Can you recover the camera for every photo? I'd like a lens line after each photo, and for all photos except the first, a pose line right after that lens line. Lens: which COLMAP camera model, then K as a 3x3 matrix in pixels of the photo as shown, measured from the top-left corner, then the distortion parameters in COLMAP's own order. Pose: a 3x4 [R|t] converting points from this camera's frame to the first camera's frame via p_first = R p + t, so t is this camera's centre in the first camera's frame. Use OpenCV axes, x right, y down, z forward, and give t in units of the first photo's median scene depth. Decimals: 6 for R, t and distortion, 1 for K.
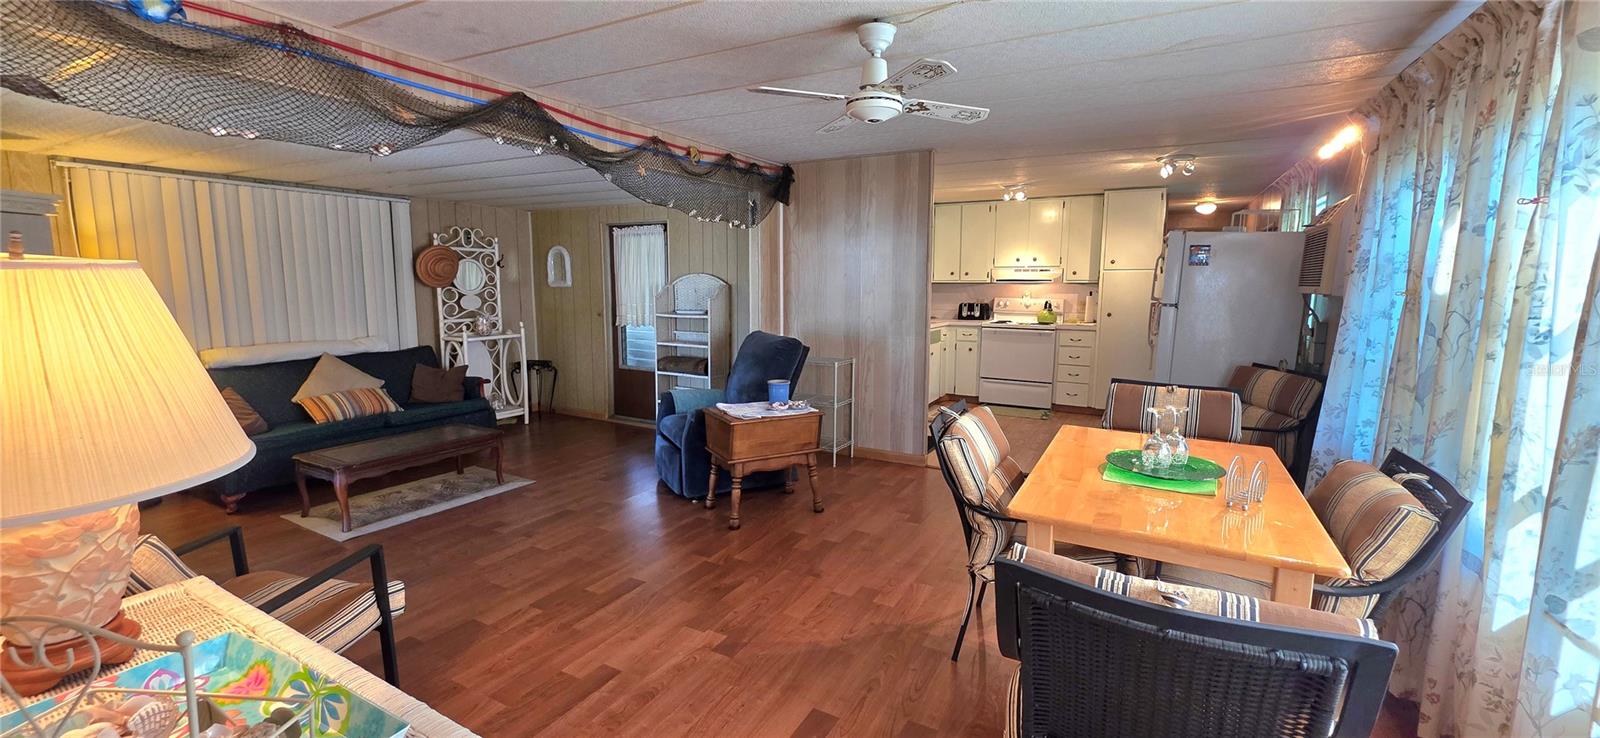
lens RADIAL K [[636.1, 0, 800.6], [0, 636.1, 362.6], [0, 0, 1]] dist [0.002314, 0.000610]
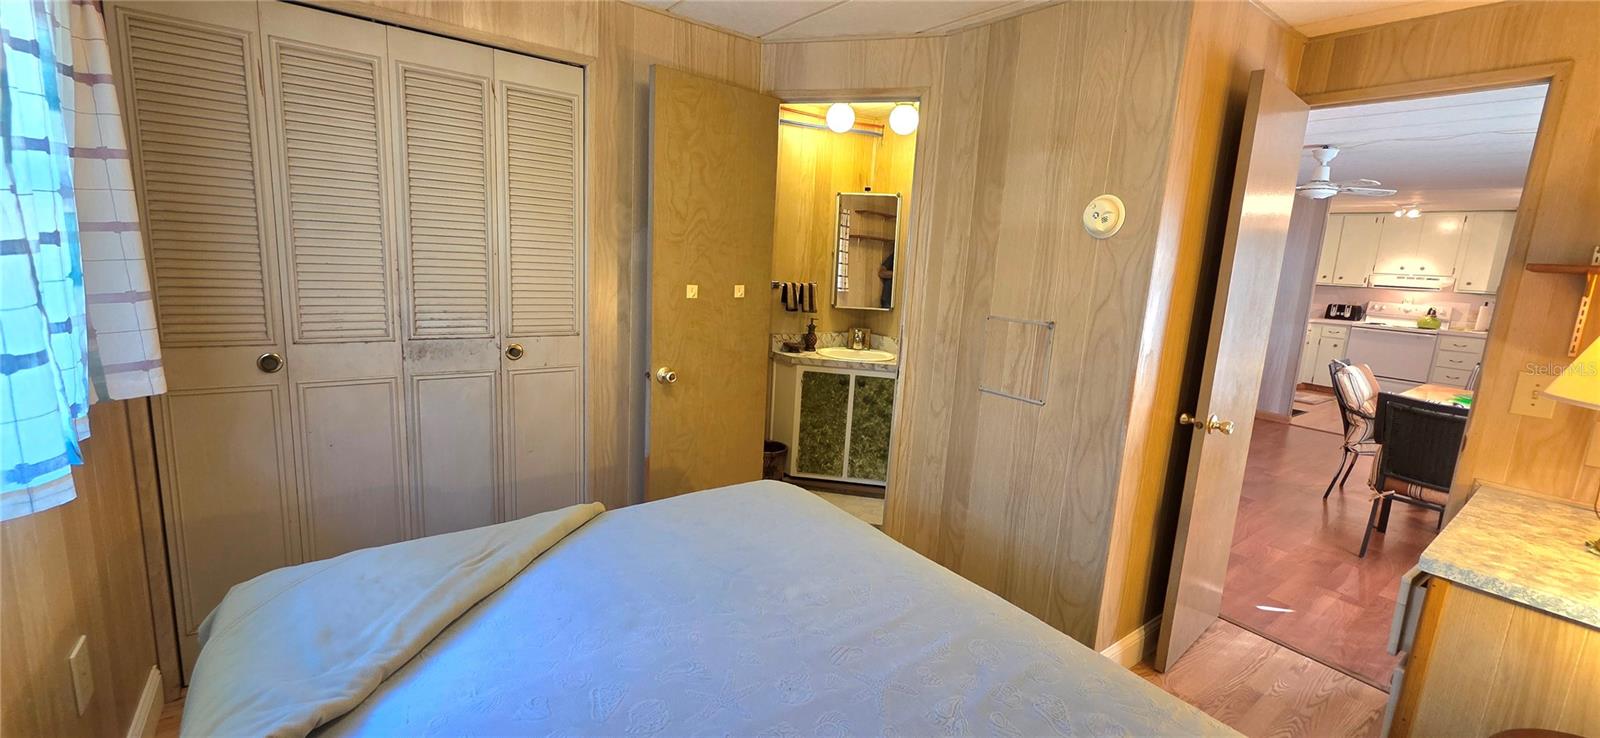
lens RADIAL K [[636.1, 0, 800.6], [0, 636.1, 362.6], [0, 0, 1]] dist [0.002314, 0.000610]
pose [[0.911235, 0.113191, -0.396029, -0.396425], [-0.101575, 0.993558, 0.050257, 0.133200], [0.399166, -0.005569, 0.916862, -1.118653]]
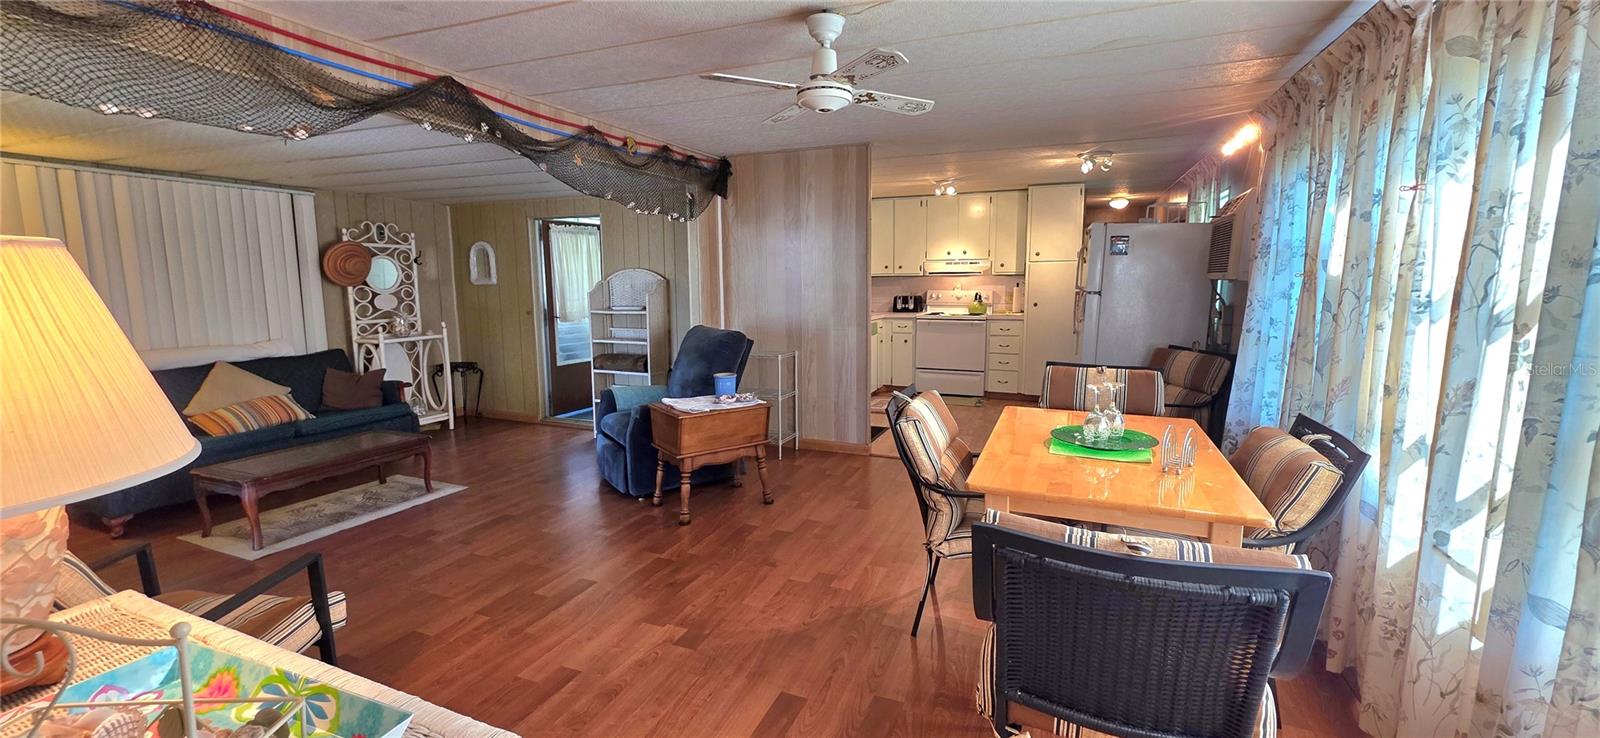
lens RADIAL K [[638.1, 0, 800.9], [0, 638.1, 361.8], [0, 0, 1]] dist [0.001671, 0.000503]
pose [[0.993749, -0.025108, 0.108773, -0.037254], [0.024911, 0.999685, 0.003169, 0.014368], [-0.108819, -0.000439, 0.994062, -0.006966]]
